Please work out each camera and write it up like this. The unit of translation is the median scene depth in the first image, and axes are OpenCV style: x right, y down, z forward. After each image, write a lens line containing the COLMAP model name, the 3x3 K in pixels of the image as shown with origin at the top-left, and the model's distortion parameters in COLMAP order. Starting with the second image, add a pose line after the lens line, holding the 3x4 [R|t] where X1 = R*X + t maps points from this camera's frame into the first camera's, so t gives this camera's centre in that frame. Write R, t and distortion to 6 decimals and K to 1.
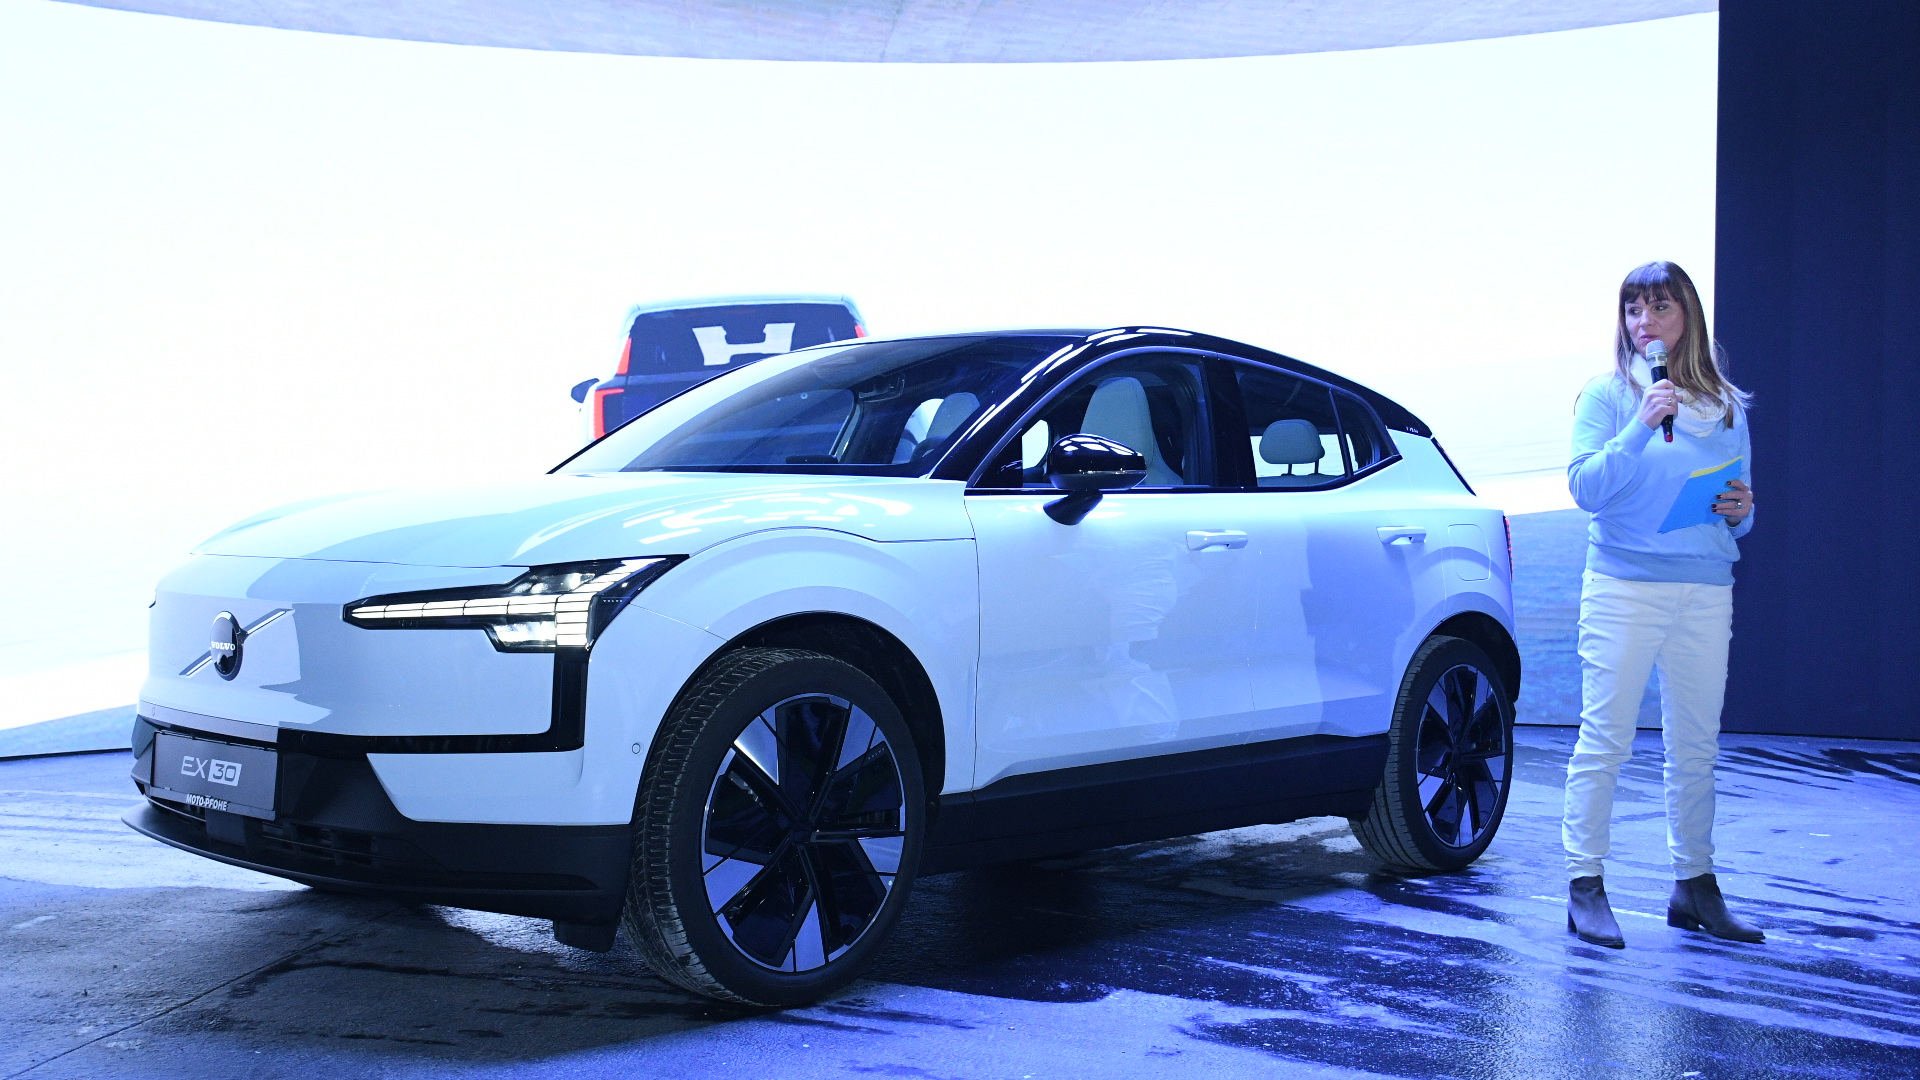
lens RADIAL K [[1898.2, 0, 962.0], [0, 1898.2, 525.8], [0, 0, 1]] dist [-0.012640, 0.000000]
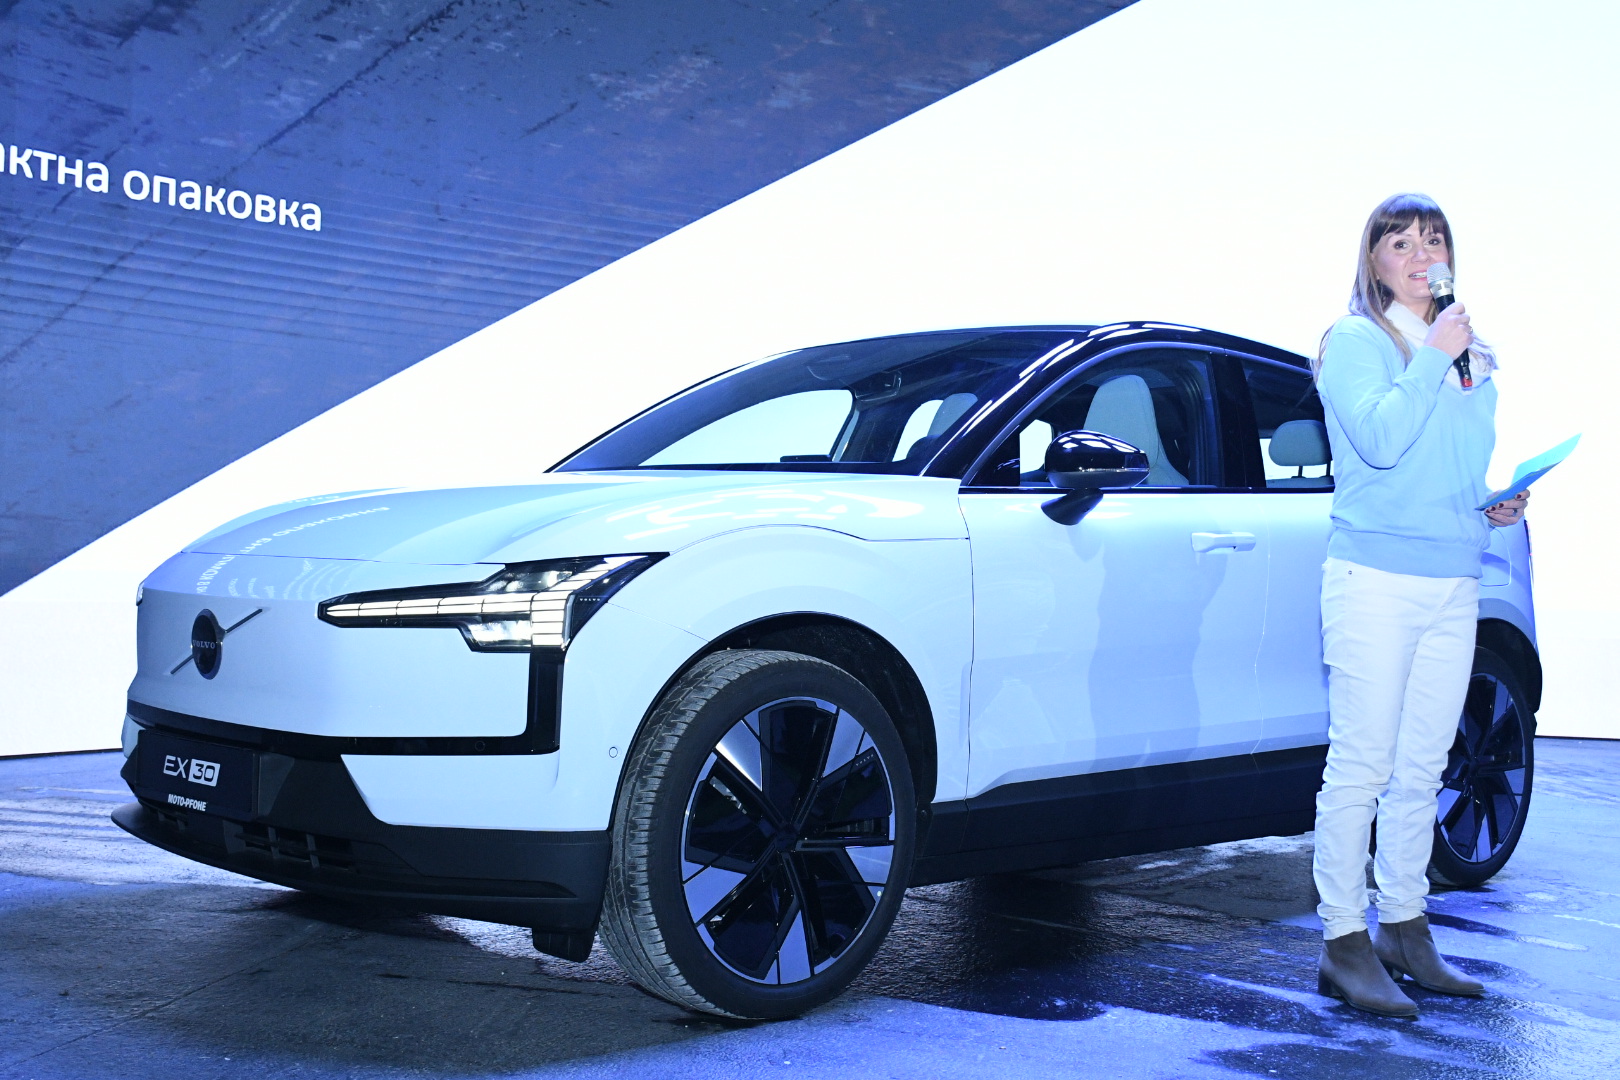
lens RADIAL K [[1847.0, 0, 848.8], [0, 1847.0, 563.2], [0, 0, 1]] dist [-0.008524, 0.000000]
pose [[0.997644, 0.003000, -0.068538, 0.011058], [-0.002044, 0.999900, 0.014017, 0.006957], [0.068573, -0.013844, 0.997550, 0.064625]]
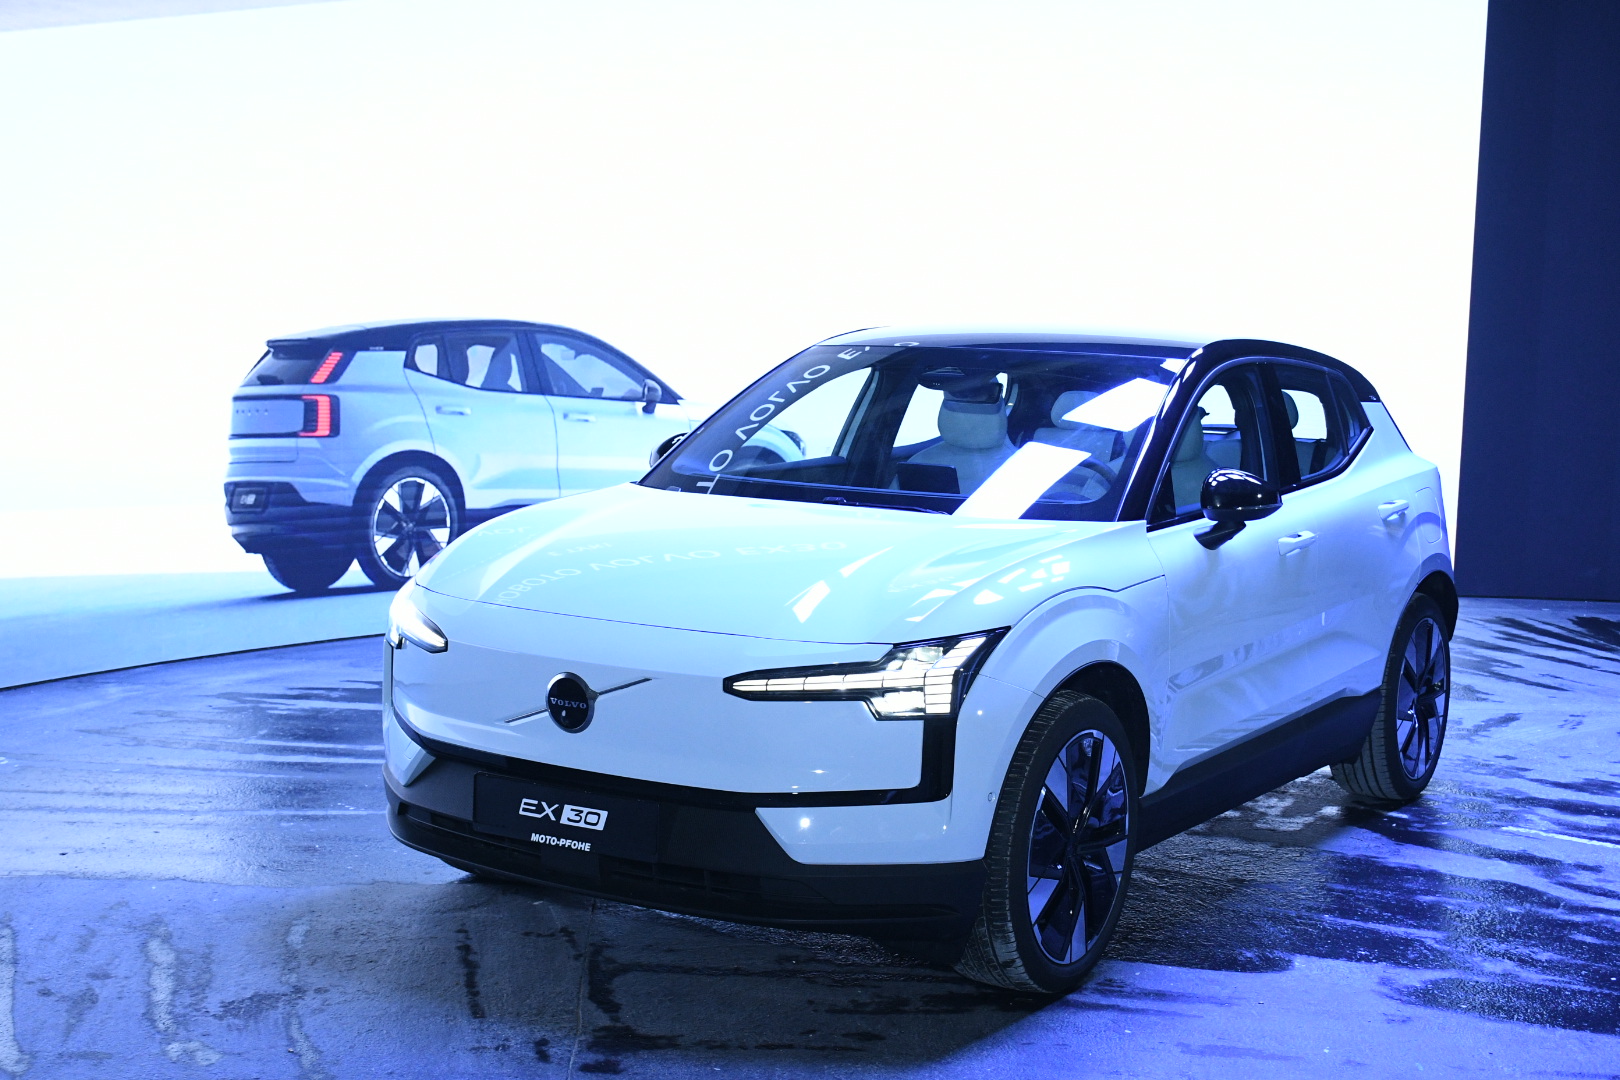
lens RADIAL K [[2163.1, 0, 816.9], [0, 2163.1, 547.5], [0, 0, 1]] dist [-0.055540, 0.000000]
pose [[0.984132, -0.015959, 0.176719, -0.467002], [-0.006386, 0.992116, 0.125157, -0.186334], [-0.177324, -0.124299, 0.976272, -0.252543]]
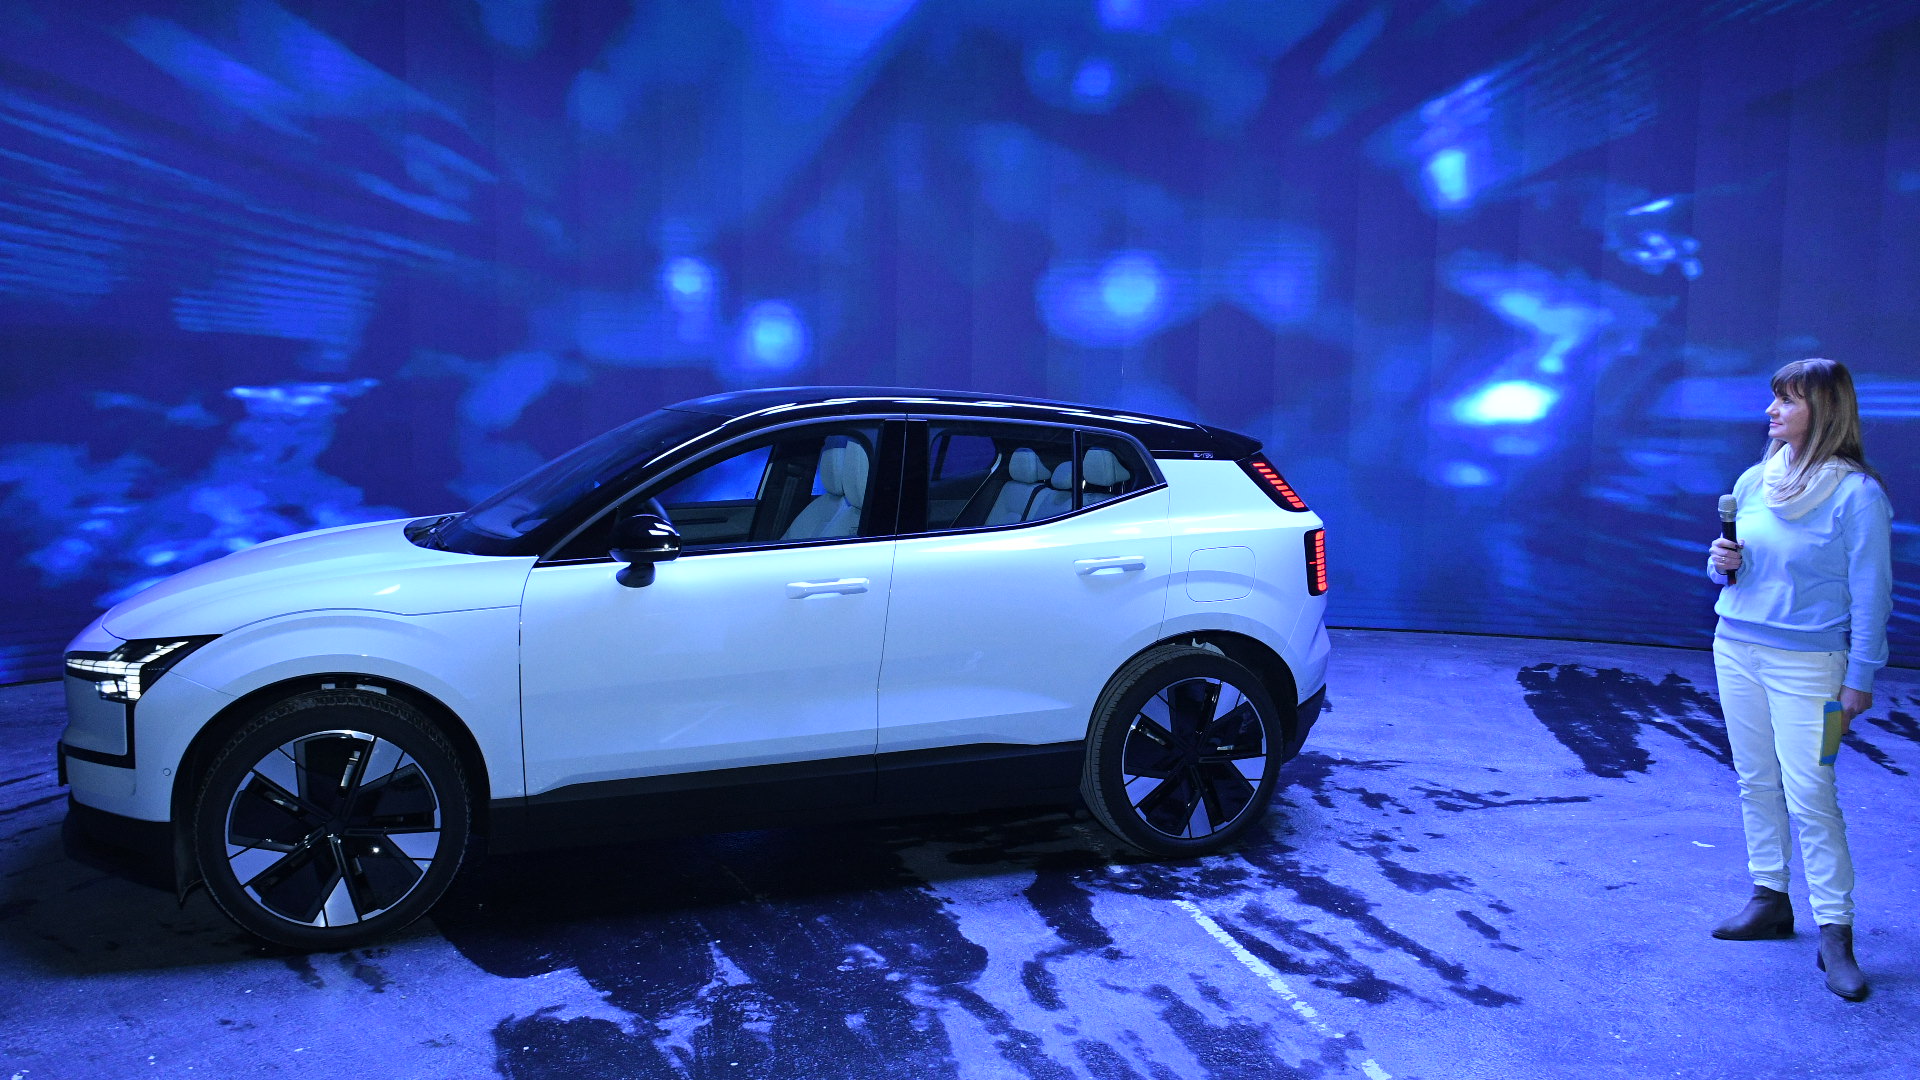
lens RADIAL K [[1476.7, 0, 963.4], [0, 1476.7, 537.2], [0, 0, 1]] dist [-0.016335, -0.000178]
pose [[0.892438, 0.029635, -0.450196, 0.789012], [0.019318, 0.994415, 0.103755, -0.149801], [0.450756, -0.101292, 0.886881, 0.271878]]
